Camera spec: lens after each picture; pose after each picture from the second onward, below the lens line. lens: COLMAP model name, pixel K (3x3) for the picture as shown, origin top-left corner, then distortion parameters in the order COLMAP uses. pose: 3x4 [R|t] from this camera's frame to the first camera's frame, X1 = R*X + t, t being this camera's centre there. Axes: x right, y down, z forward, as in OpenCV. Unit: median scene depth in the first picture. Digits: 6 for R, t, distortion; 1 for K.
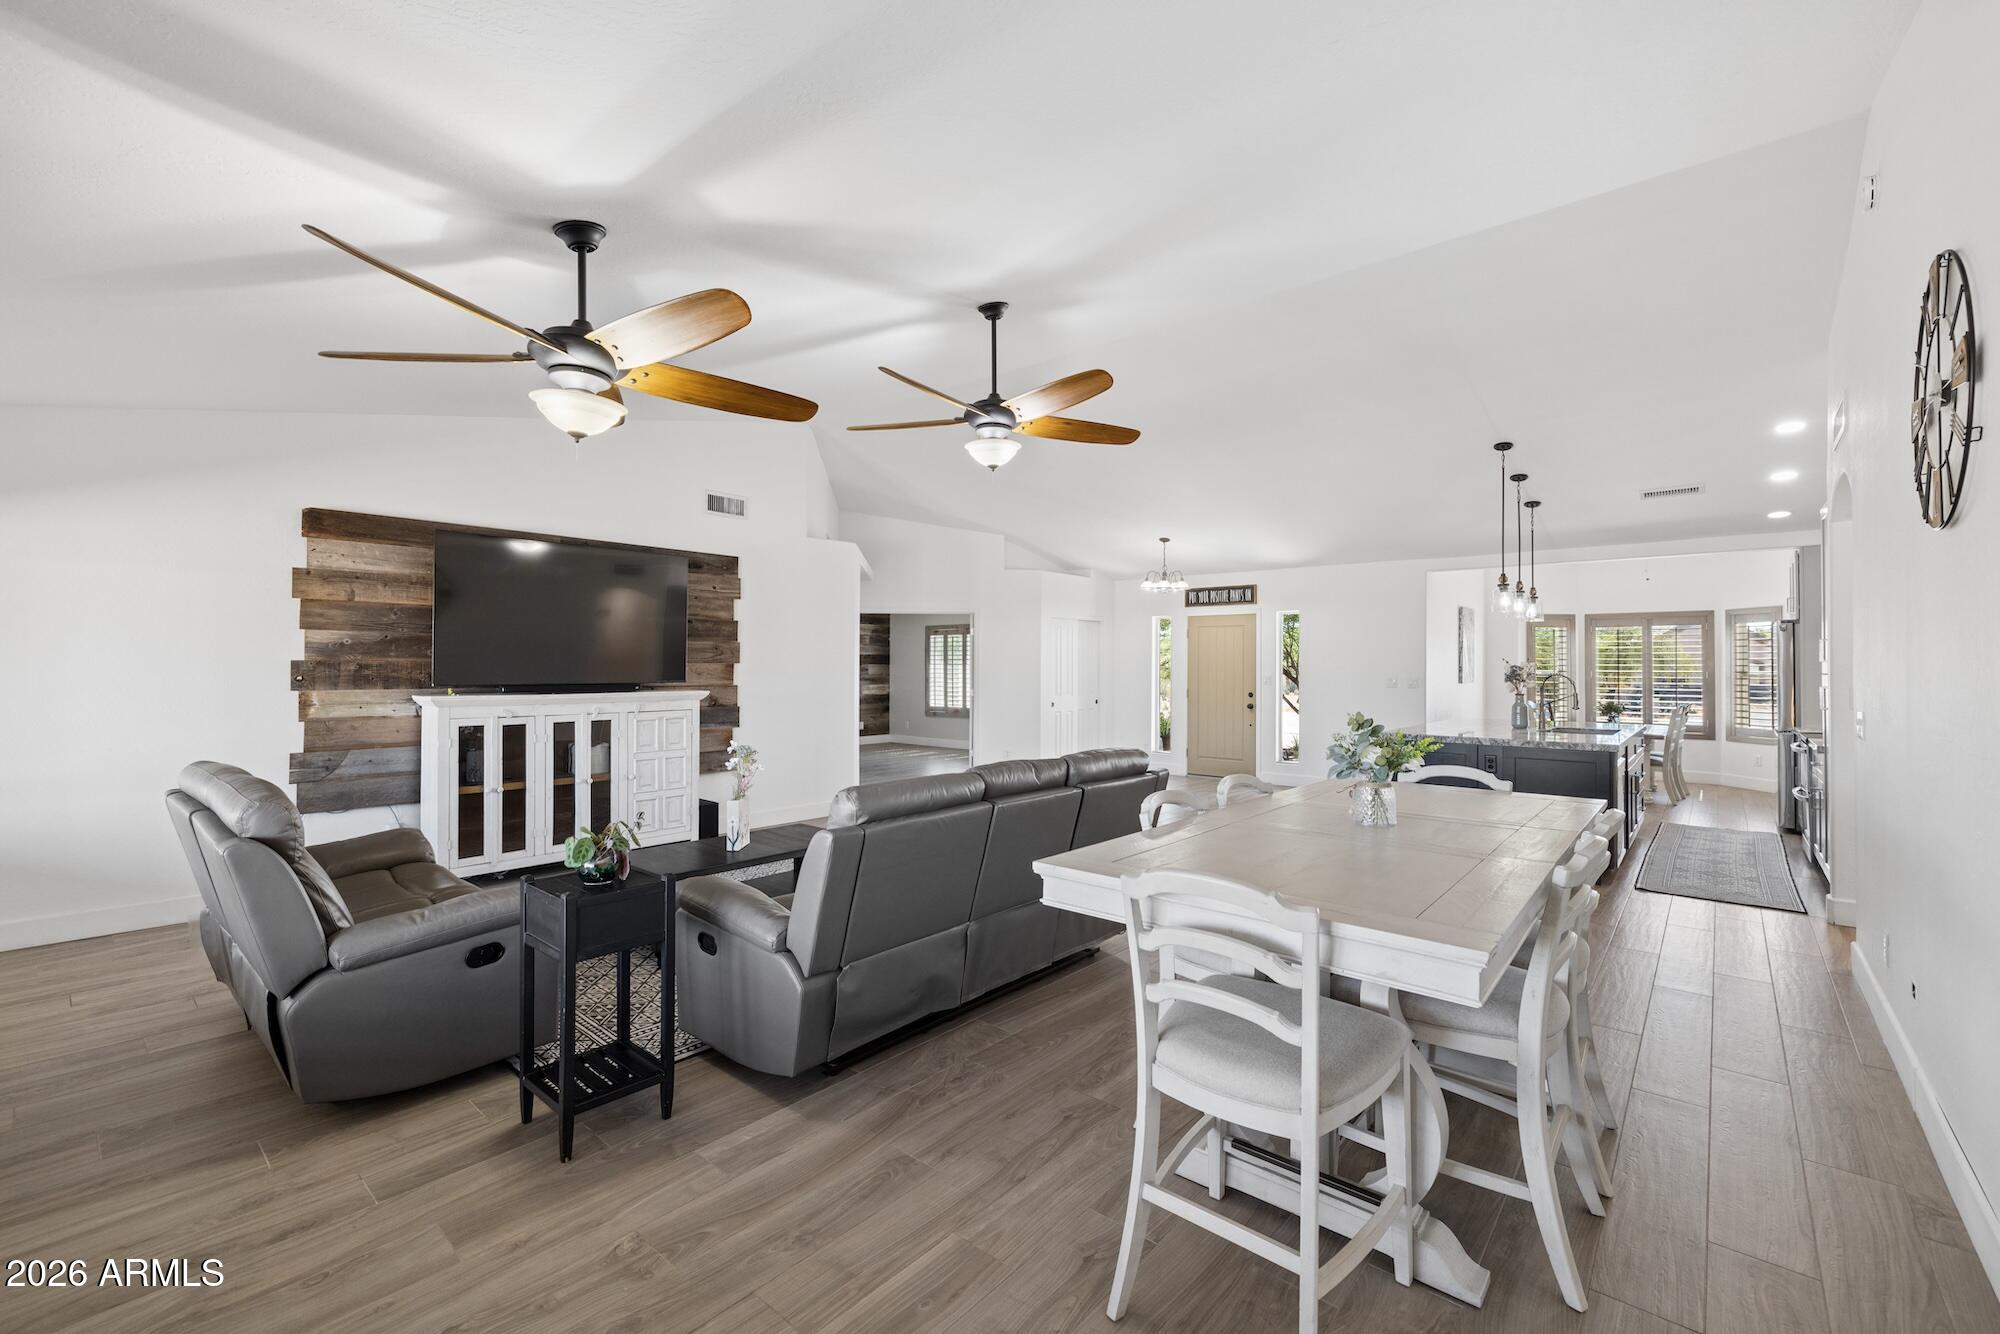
lens RADIAL K [[839.3, 0, 993.0], [0, 839.3, 659.1], [0, 0, 1]] dist [0.000836, -0.000256]
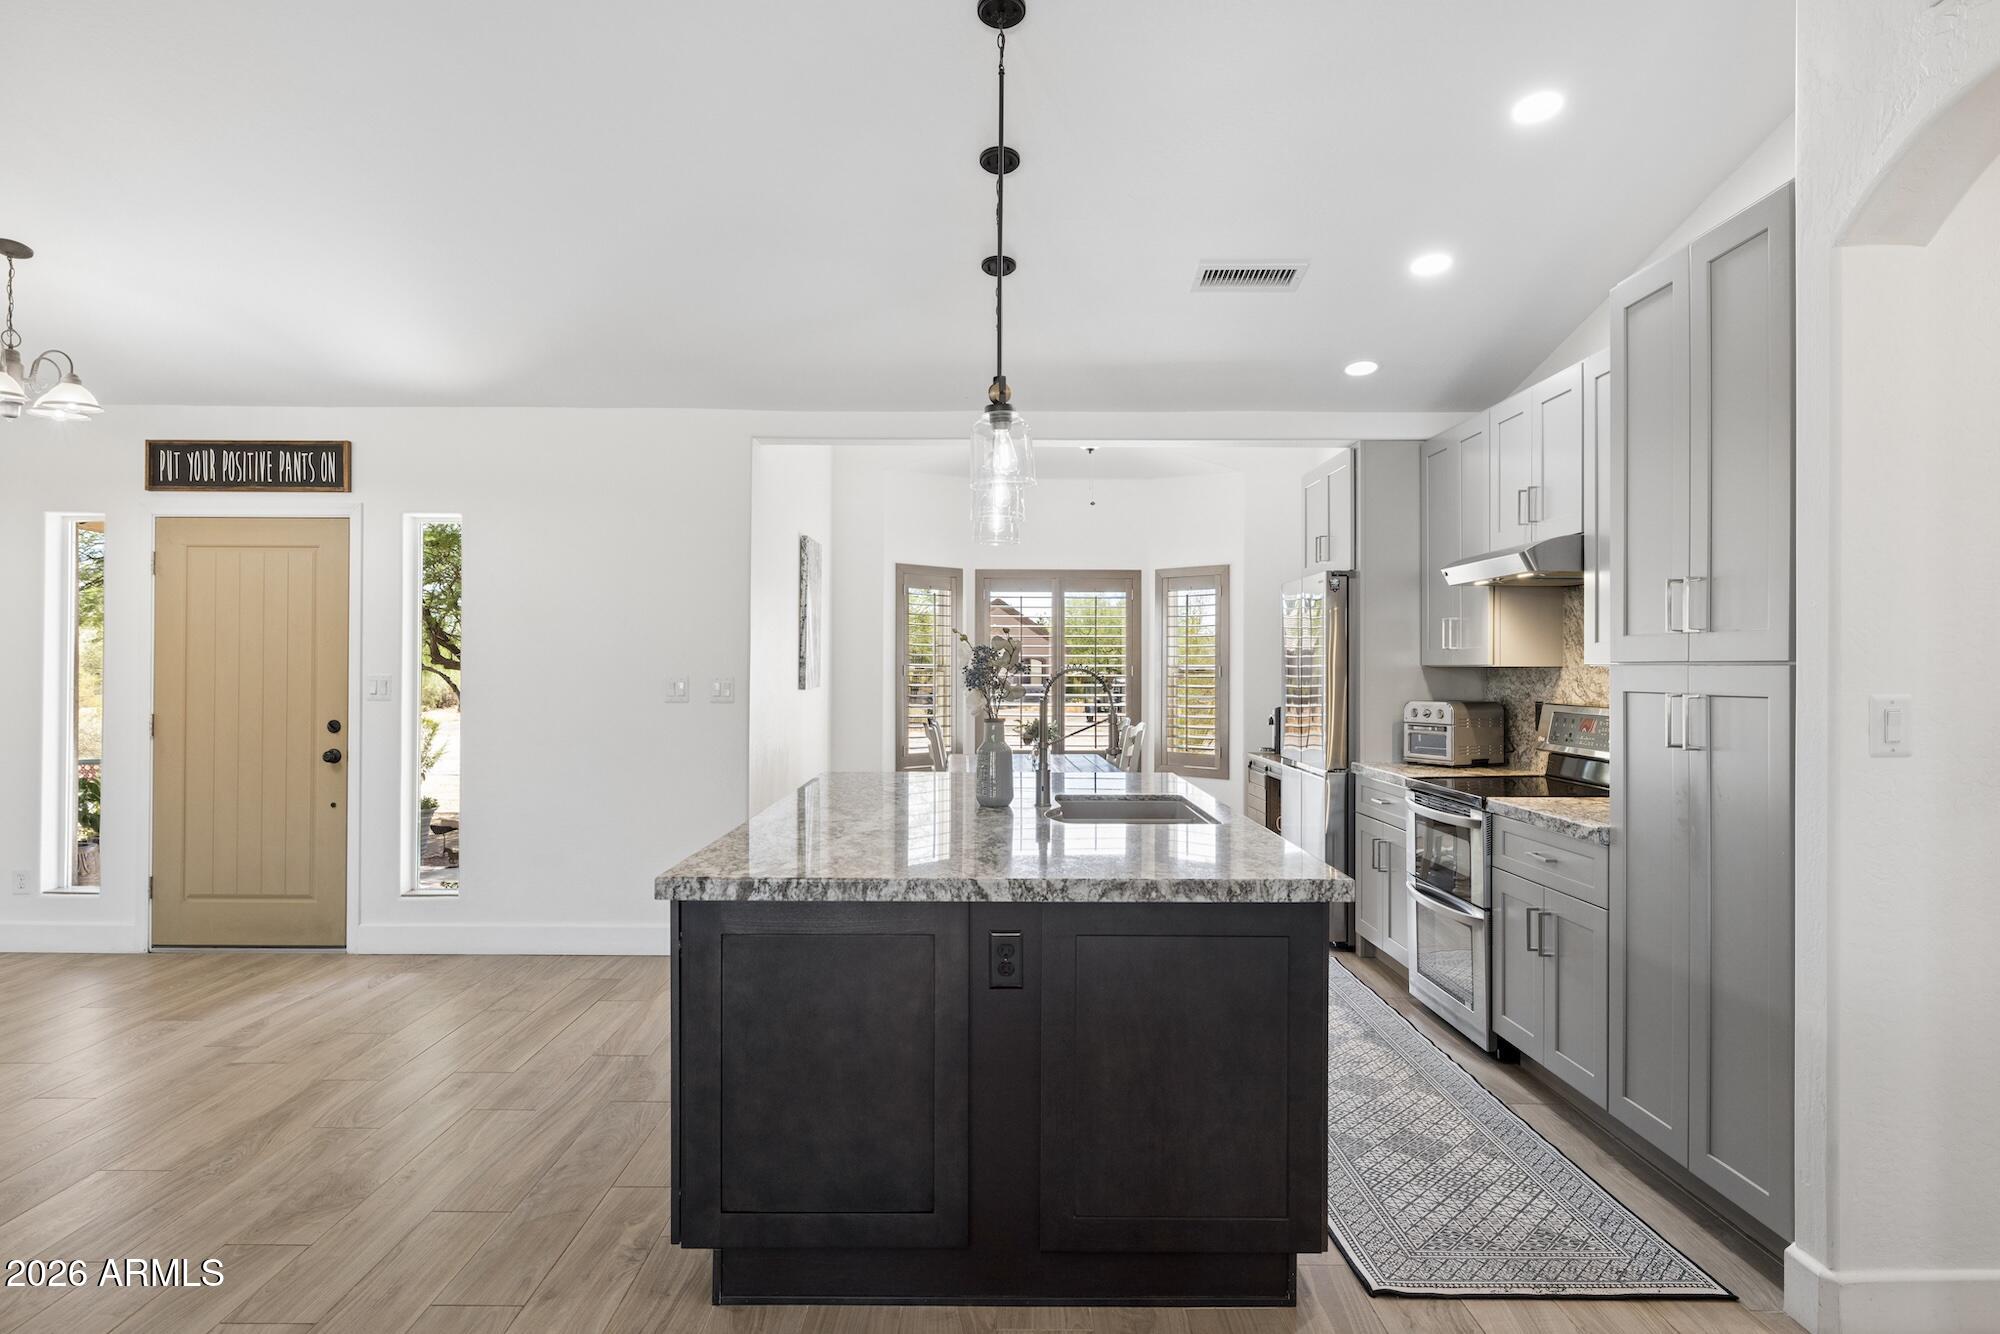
lens RADIAL K [[1206.9, 0, 1000.0], [0, 1206.9, 667.0], [0, 0, 1]] dist [-0.003087, -0.000950]
pose [[0.751655, -0.001302, 0.659556, 0.164204], [-0.006759, 0.999930, 0.009676, 0.007529], [-0.659522, -0.011731, 0.751593, 0.365065]]
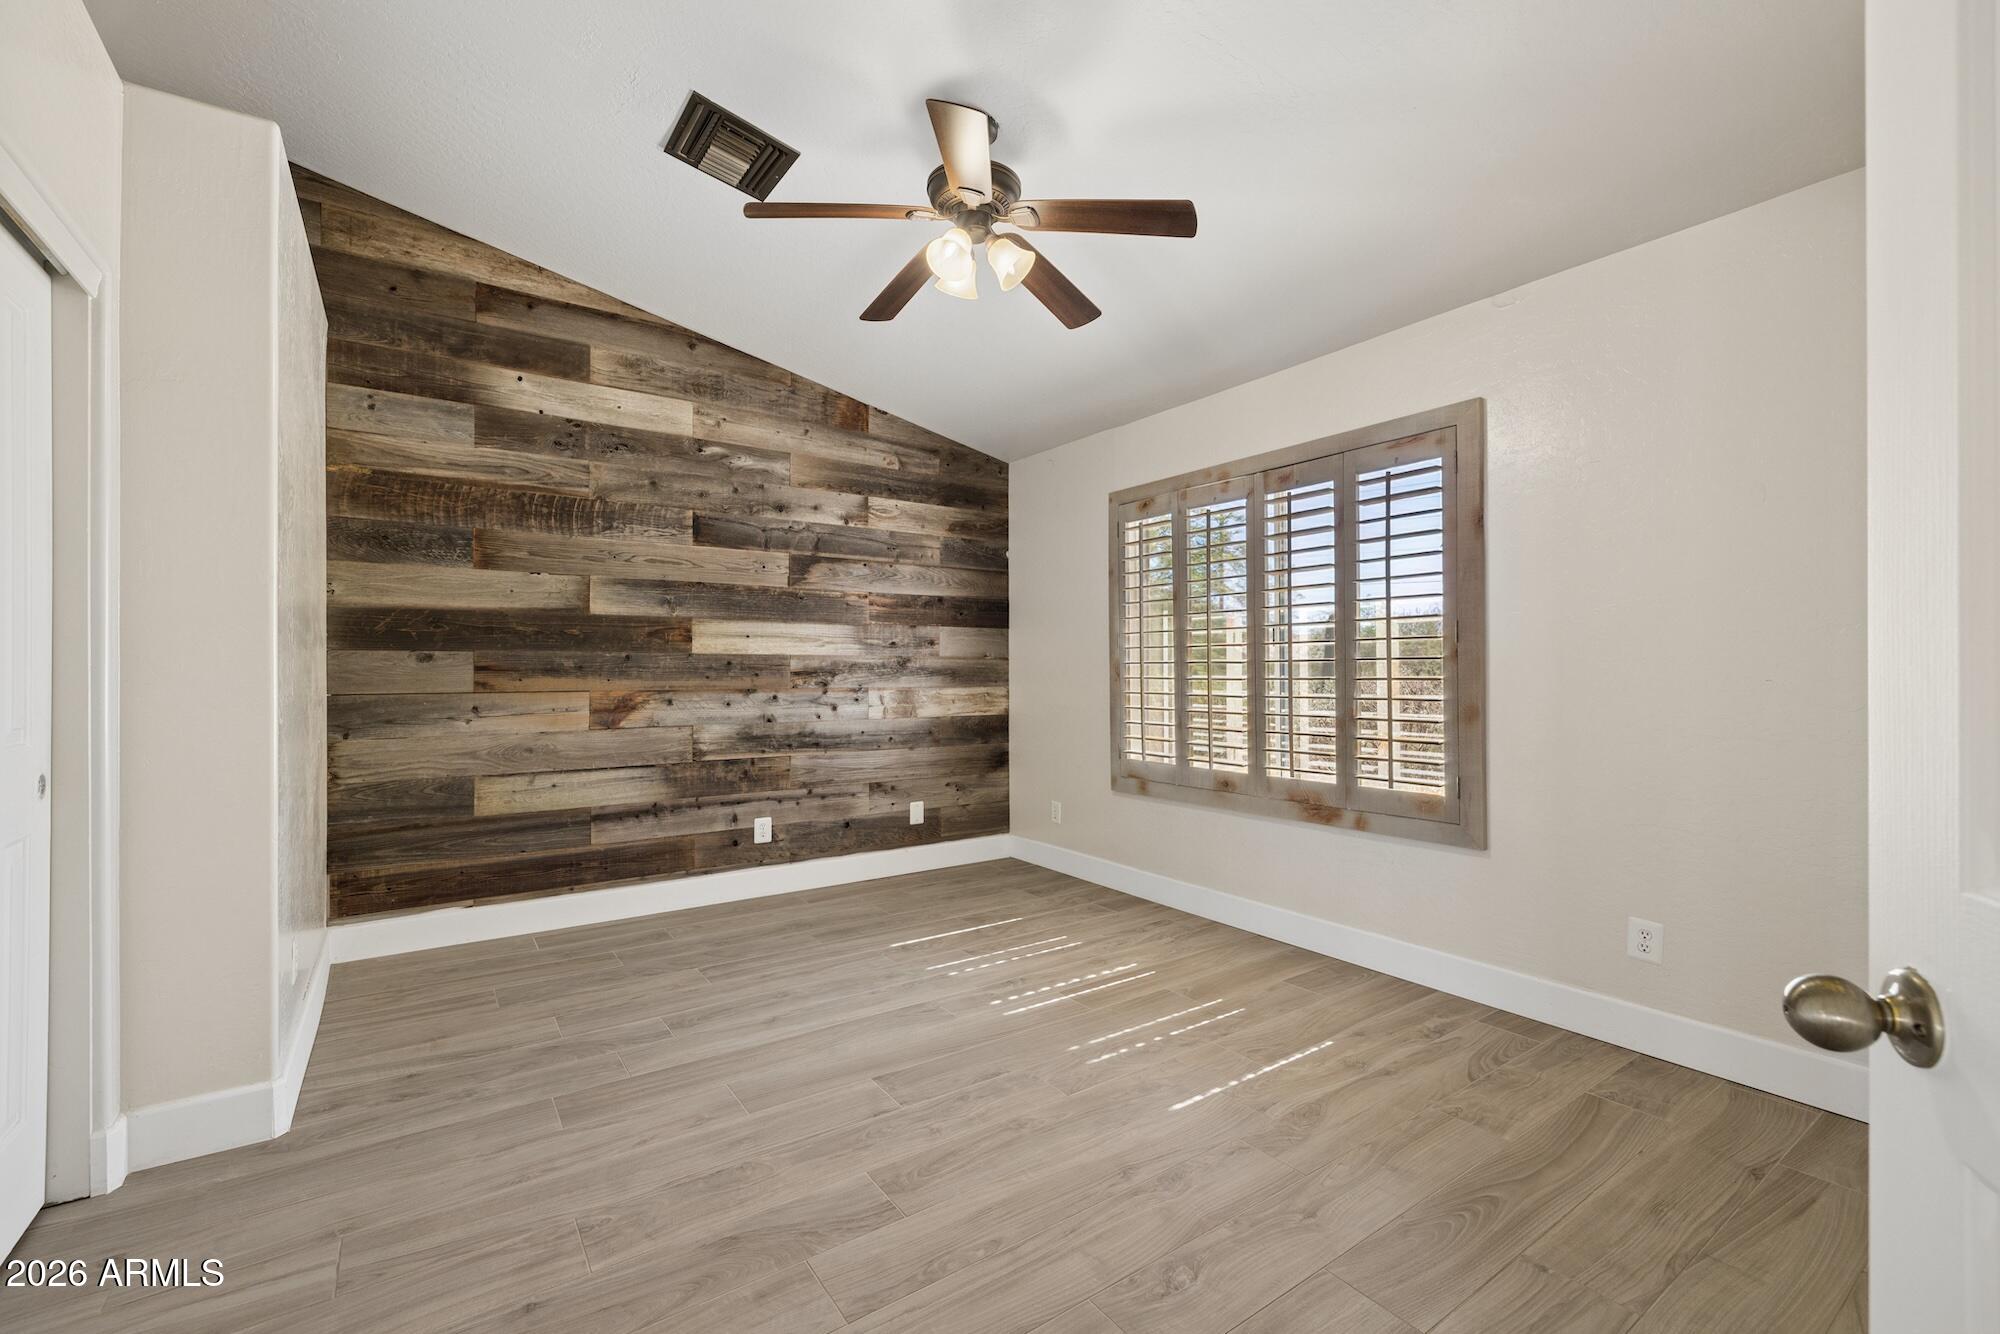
lens RADIAL K [[826.8, 0, 991.1], [0, 826.8, 661.3], [0, 0, 1]] dist [-0.000277, 0.000133]
pose [[0.967235, -0.007317, -0.253779, -0.063305], [0.006928, 0.999973, -0.002430, 0.028878], [0.253790, 0.000592, 0.967259, 0.951130]]
